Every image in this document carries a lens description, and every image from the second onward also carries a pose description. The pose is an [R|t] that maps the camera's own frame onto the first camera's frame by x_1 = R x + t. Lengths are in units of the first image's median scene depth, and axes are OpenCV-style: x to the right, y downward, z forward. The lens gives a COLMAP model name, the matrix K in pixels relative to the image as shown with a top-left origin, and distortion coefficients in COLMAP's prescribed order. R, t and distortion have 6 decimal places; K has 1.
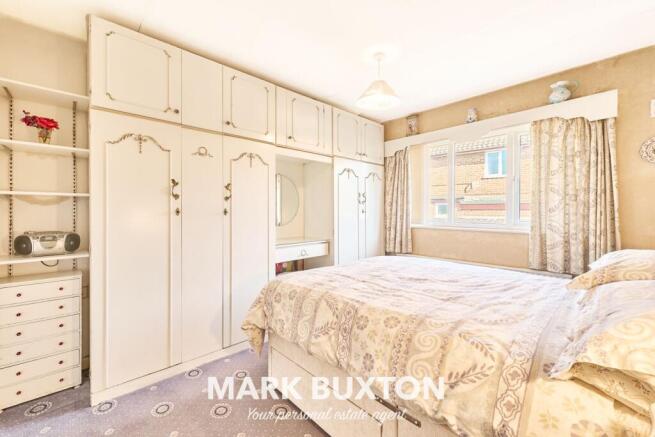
lens RADIAL K [[268.2, 0, 327.5], [0, 268.2, 218.5], [0, 0, 1]] dist [-0.000793, -0.000107]
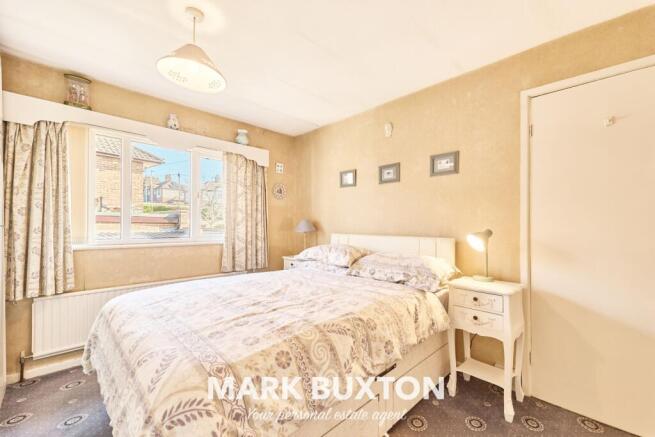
lens RADIAL K [[273.2, 0, 327.1], [0, 273.2, 225.8], [0, 0, 1]] dist [0.000035, -0.000025]
pose [[-0.025952, -0.004590, 0.999653, -0.514059], [0.020713, 0.999772, 0.005128, -0.020963], [-0.999449, 0.020839, -0.025851, 0.603598]]
